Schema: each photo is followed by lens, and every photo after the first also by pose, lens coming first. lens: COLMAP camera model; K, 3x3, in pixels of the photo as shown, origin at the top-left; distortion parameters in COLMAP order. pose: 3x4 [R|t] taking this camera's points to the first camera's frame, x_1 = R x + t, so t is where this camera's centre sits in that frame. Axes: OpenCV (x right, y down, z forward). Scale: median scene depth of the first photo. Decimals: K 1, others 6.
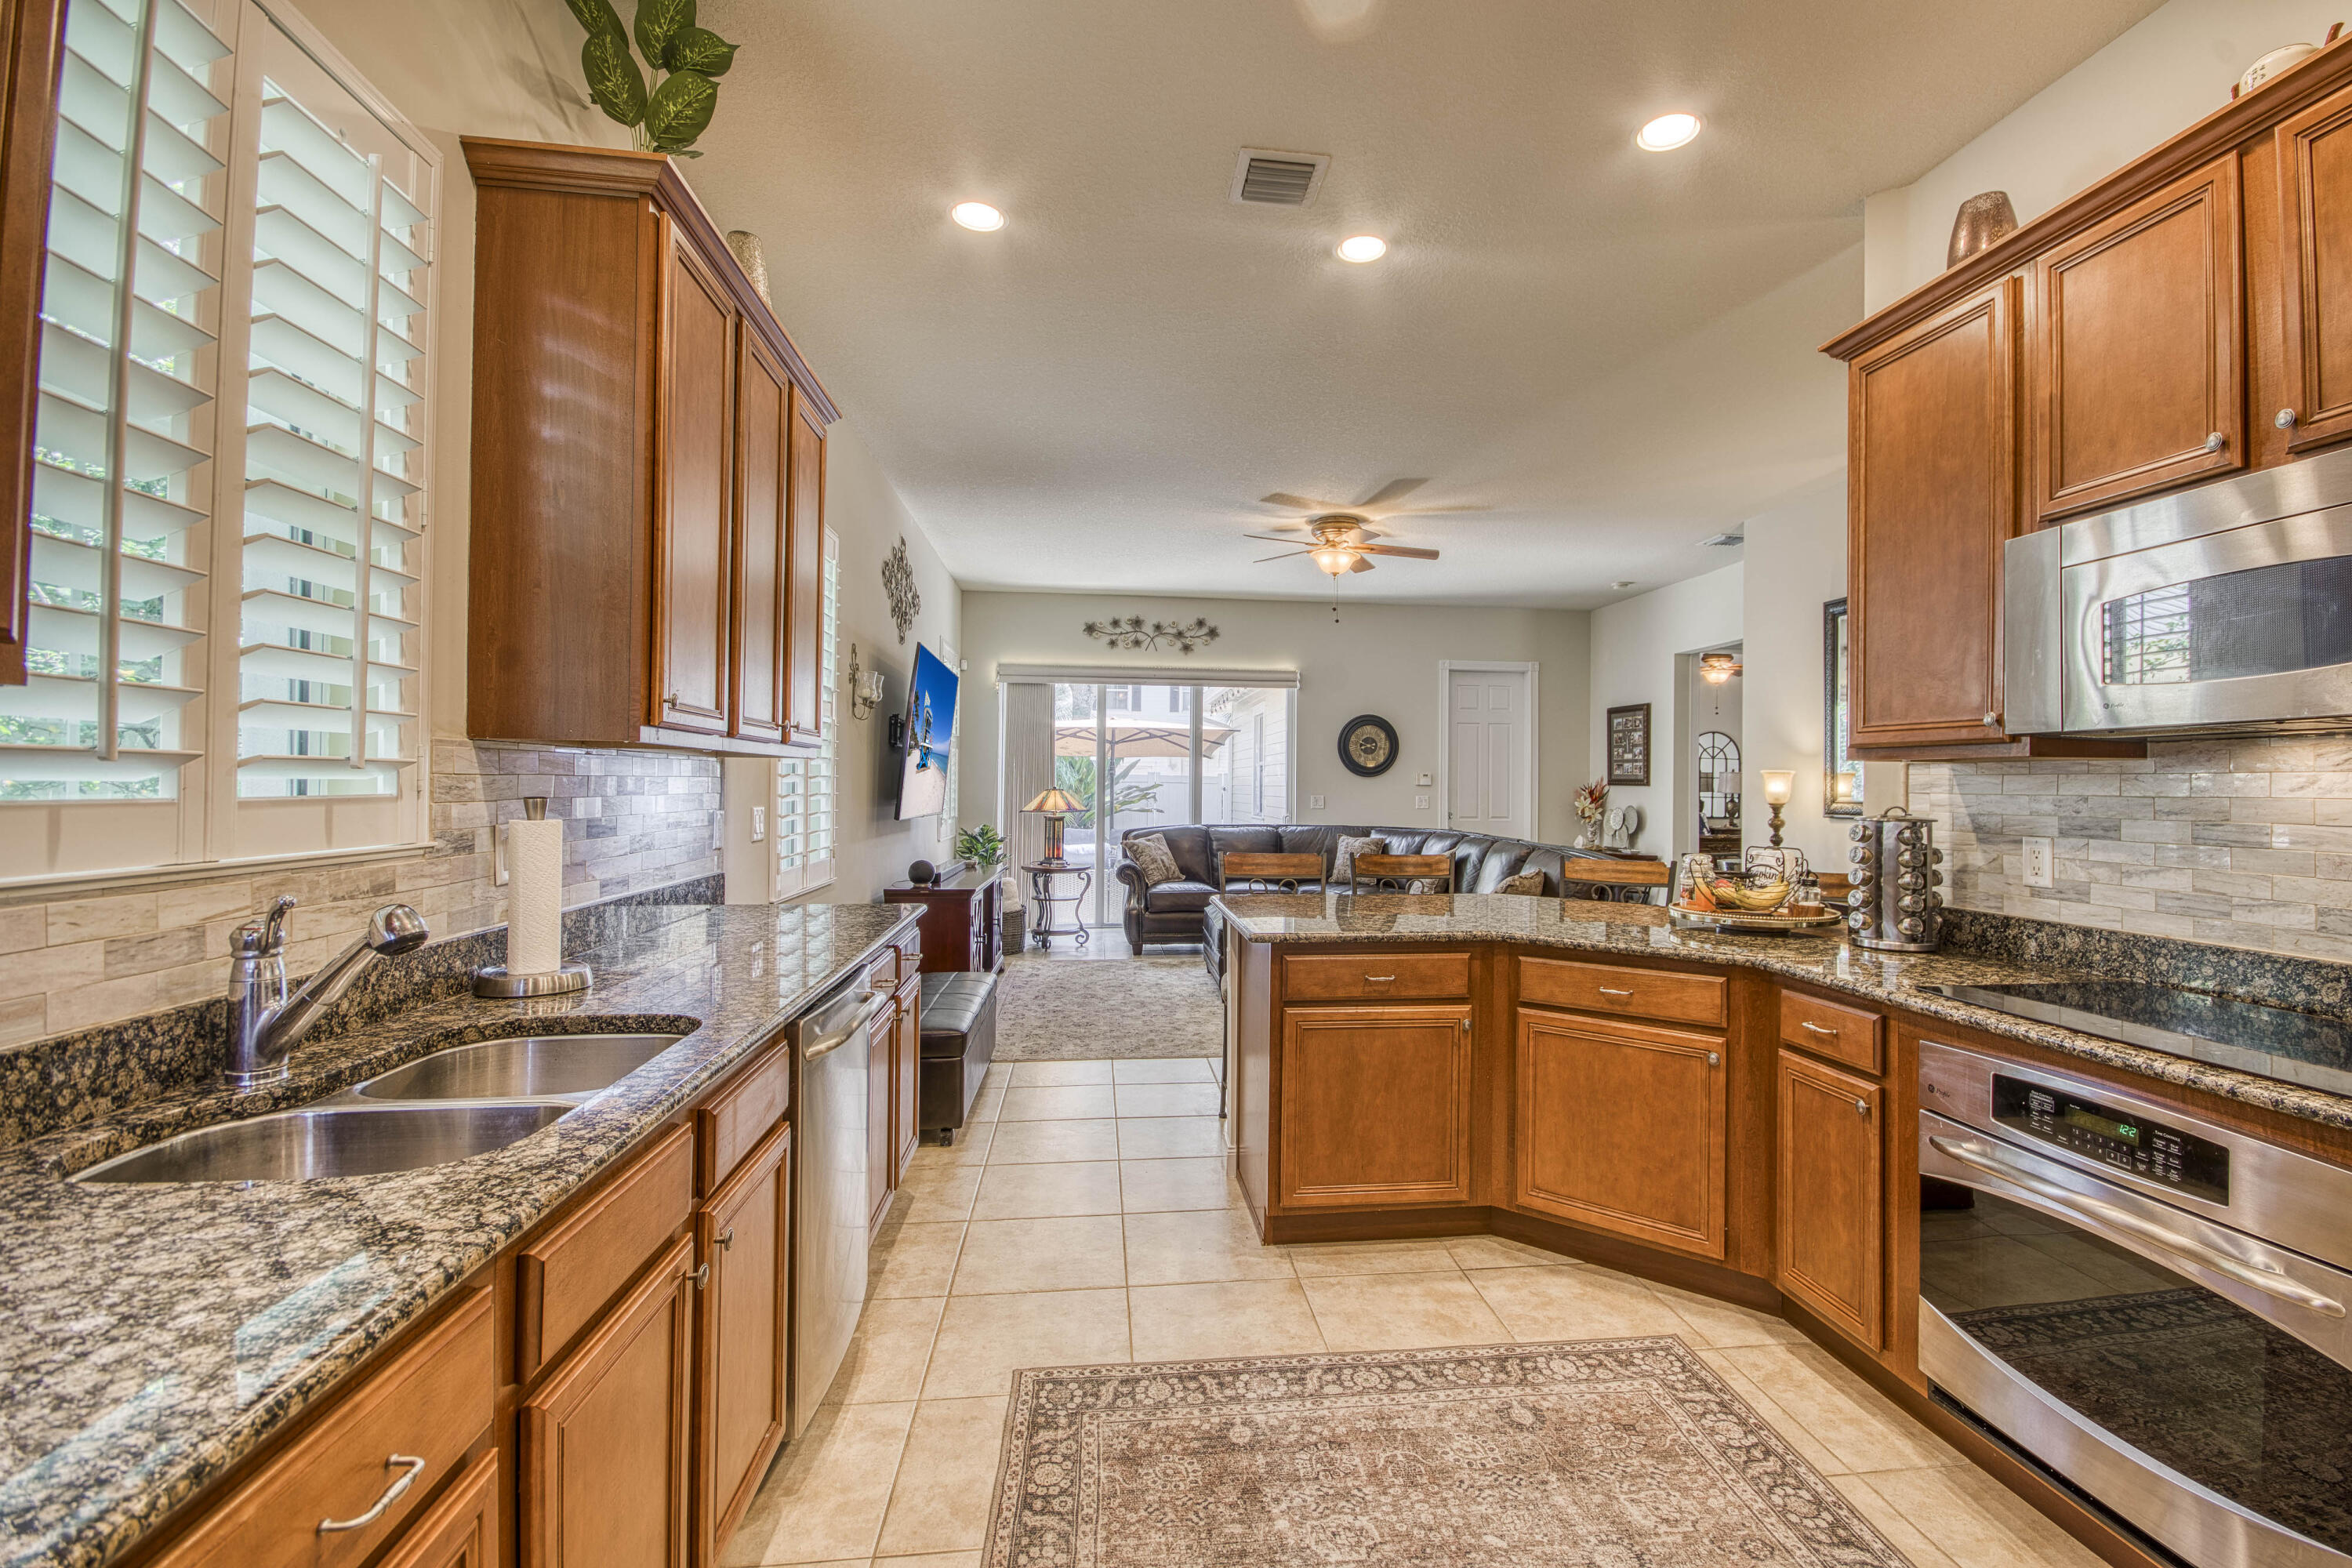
lens RADIAL K [[1042.2, 0, 1235.0], [0, 1042.2, 775.3], [0, 0, 1]] dist [-0.000186, -0.000539]
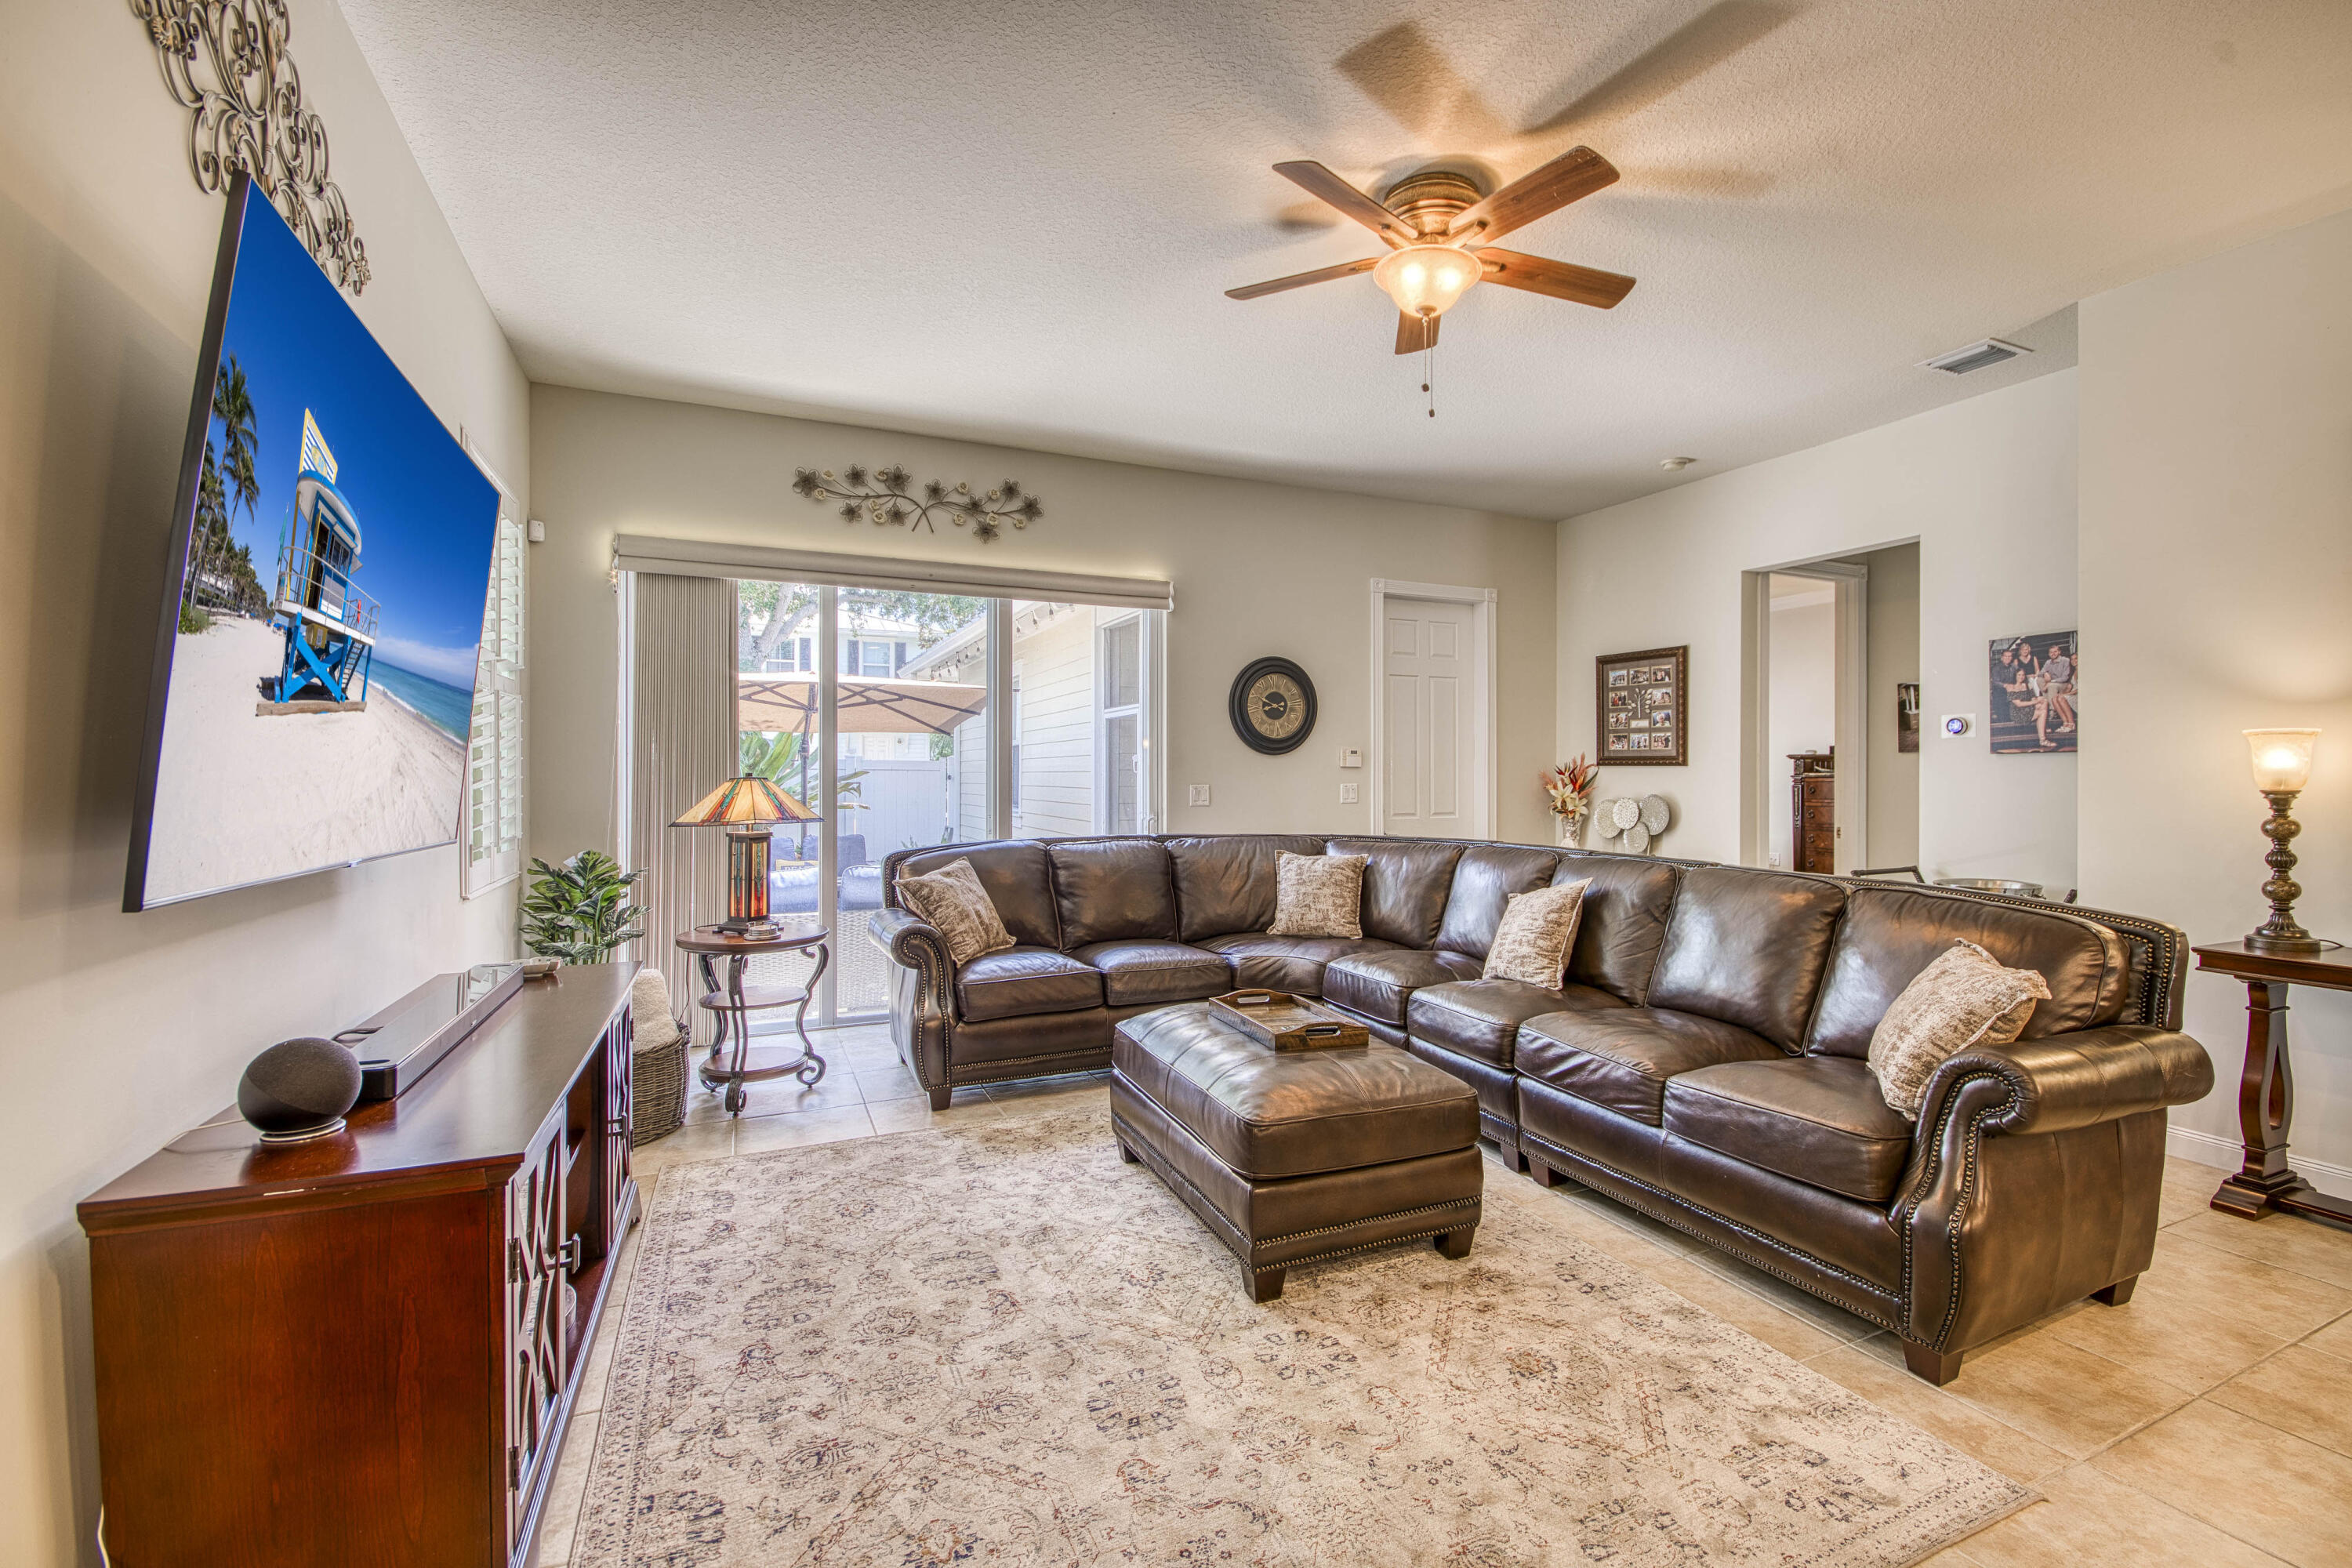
lens RADIAL K [[1042.2, 0, 1235.0], [0, 1042.2, 775.3], [0, 0, 1]] dist [-0.000186, -0.000539]
pose [[0.952618, -0.008118, 0.304061, -0.095524], [0.004493, 0.999910, 0.012619, 0.006407], [-0.304136, -0.010655, 0.952569, 0.423883]]
